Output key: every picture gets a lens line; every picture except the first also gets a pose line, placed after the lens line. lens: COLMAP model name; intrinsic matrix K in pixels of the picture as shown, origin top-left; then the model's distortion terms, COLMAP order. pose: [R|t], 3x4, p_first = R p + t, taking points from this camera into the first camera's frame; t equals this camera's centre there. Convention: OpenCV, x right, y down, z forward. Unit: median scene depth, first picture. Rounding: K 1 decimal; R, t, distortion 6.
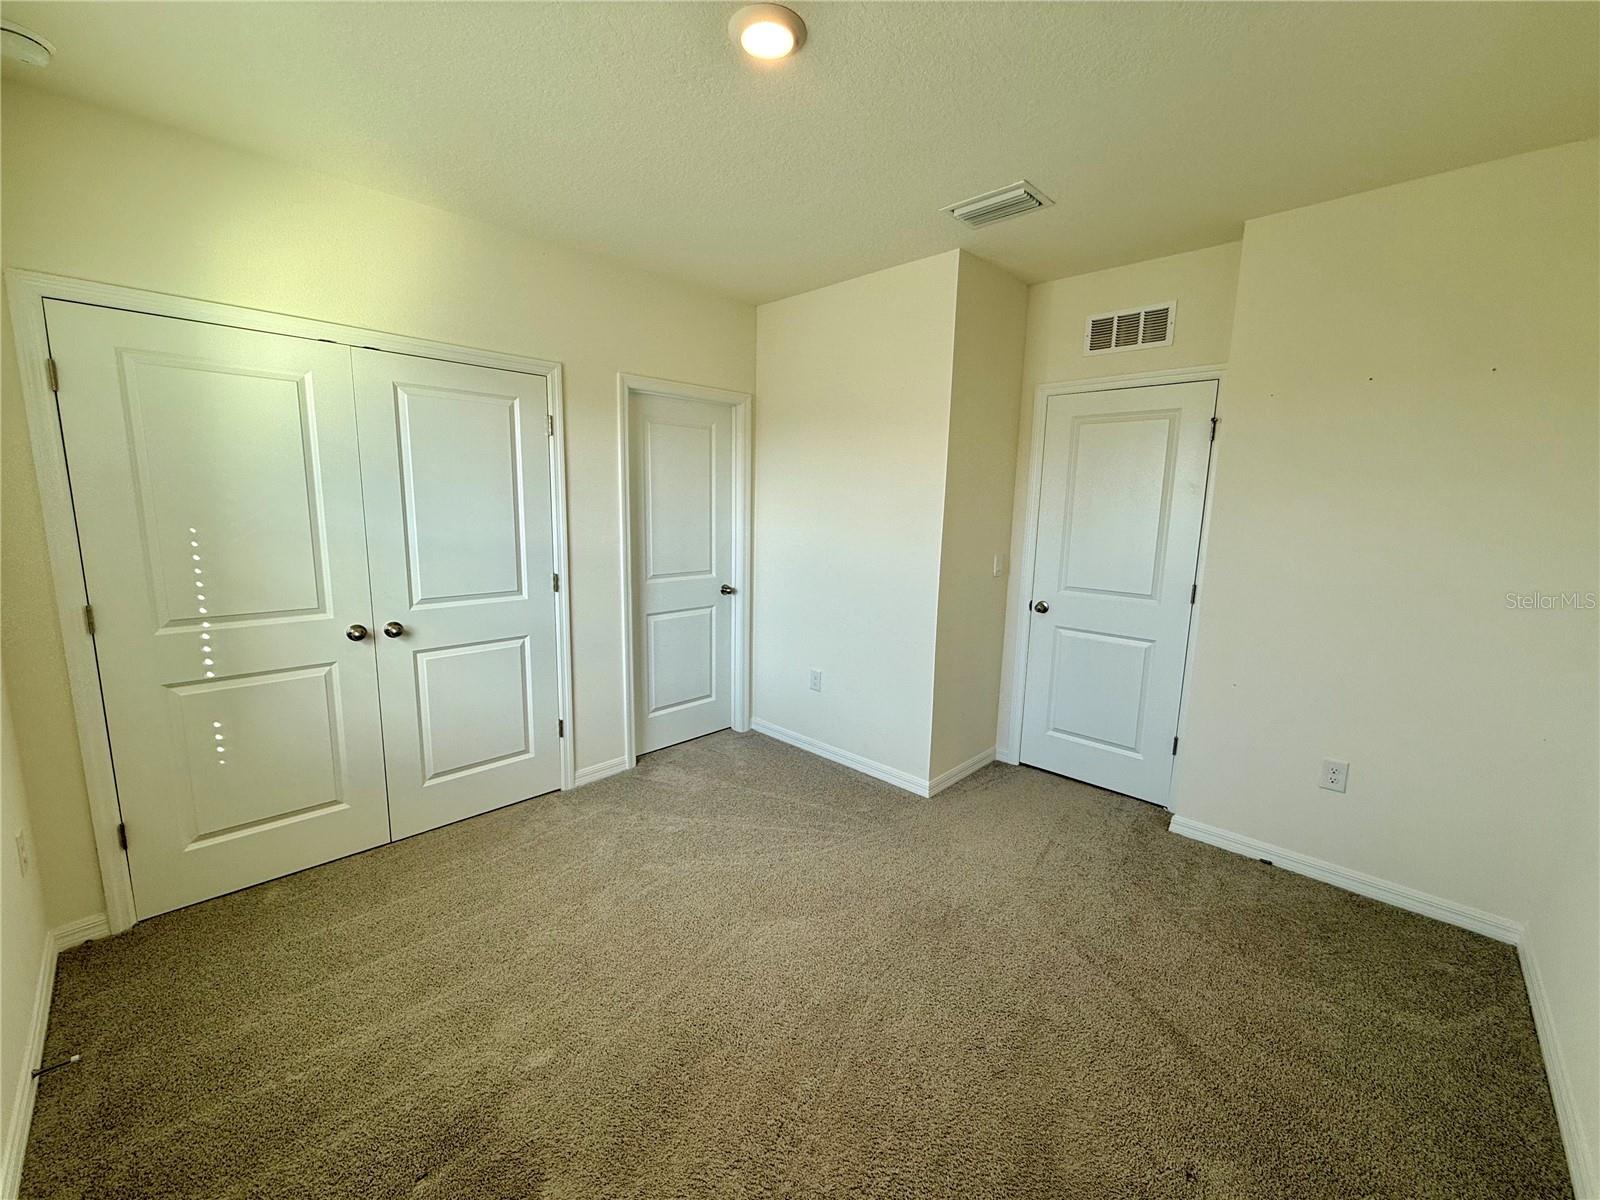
lens RADIAL K [[637.7, 0, 805.3], [0, 637.7, 597.2], [0, 0, 1]] dist [0.002567, -0.001040]
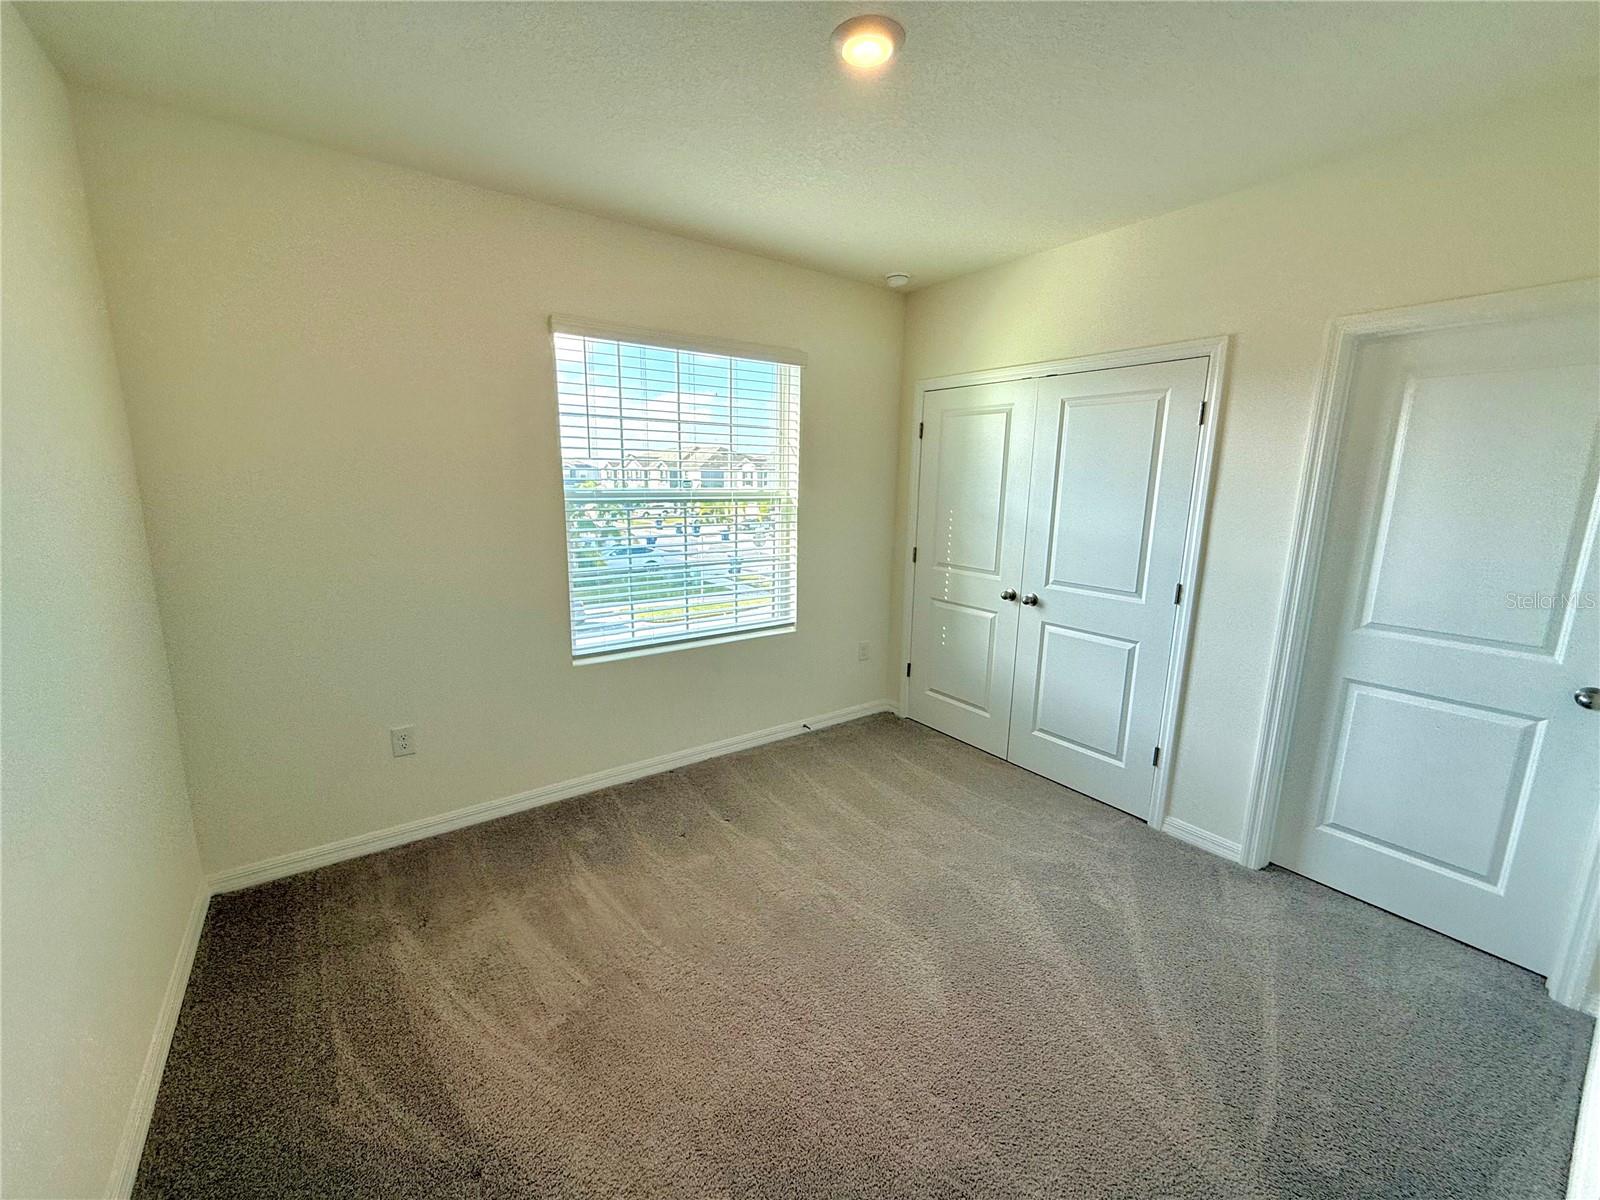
lens RADIAL K [[637.7, 0, 802.0], [0, 637.7, 600.1], [0, 0, 1]] dist [0.002567, -0.001040]
pose [[-0.168360, 0.157801, -0.973013, 0.605326], [-0.179285, 0.965736, 0.187643, -0.094786], [0.969284, 0.206038, -0.134300, 0.677398]]
